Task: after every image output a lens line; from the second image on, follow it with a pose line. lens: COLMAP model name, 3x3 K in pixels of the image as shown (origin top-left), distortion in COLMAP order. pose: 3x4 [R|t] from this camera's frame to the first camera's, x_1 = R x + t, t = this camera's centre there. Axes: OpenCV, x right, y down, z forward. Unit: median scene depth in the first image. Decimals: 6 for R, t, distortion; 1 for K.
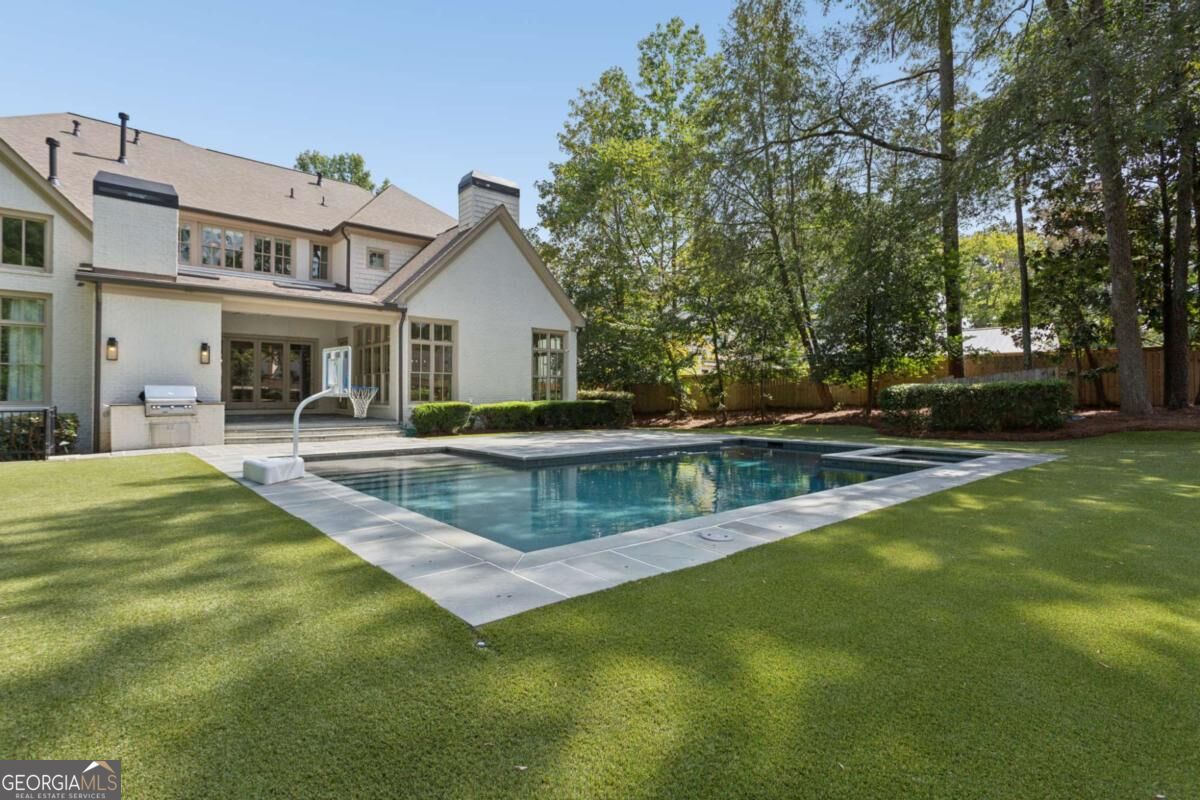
lens RADIAL K [[567.7, 0, 604.0], [0, 567.7, 391.7], [0, 0, 1]] dist [-0.002143, -0.000533]
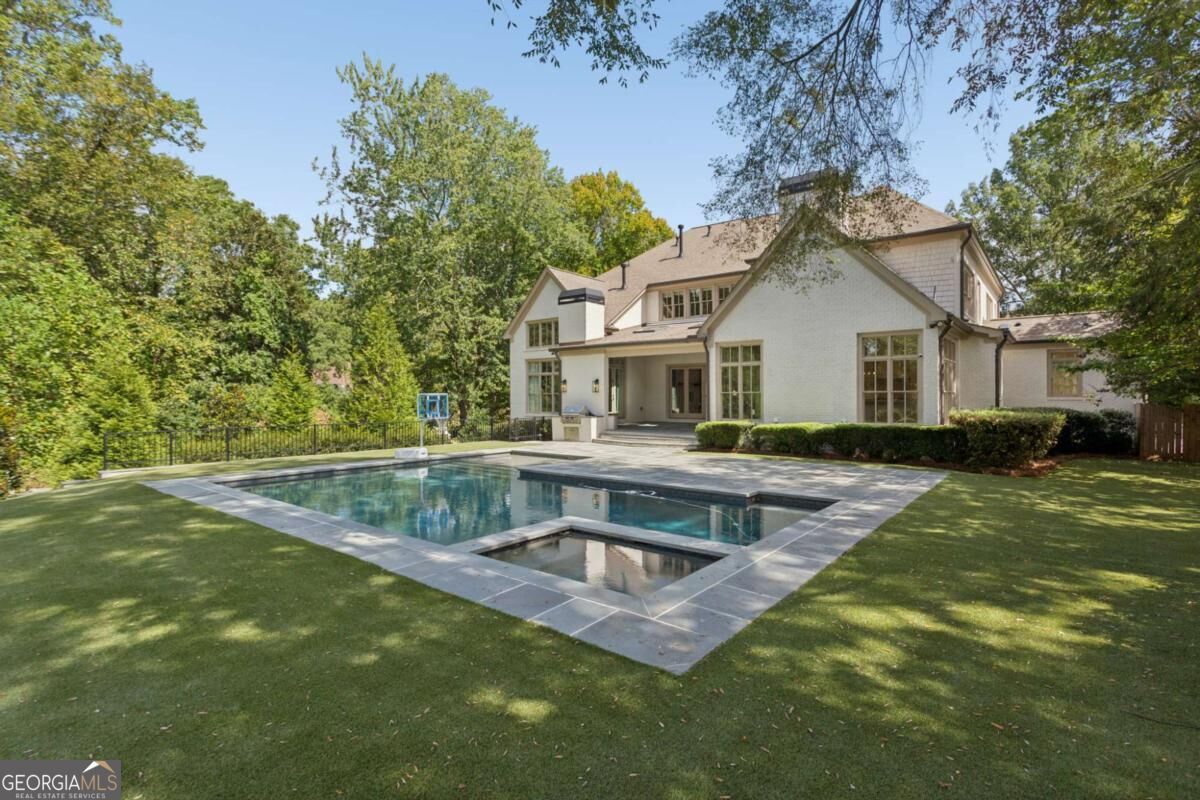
lens RADIAL K [[567.7, 0, 604.0], [0, 567.7, 391.7], [0, 0, 1]] dist [-0.002143, -0.000533]
pose [[0.178709, -0.007901, -0.983870, 0.695226], [0.008229, 0.999945, -0.006536, -0.030103], [0.983868, -0.006929, 0.178764, 0.559701]]
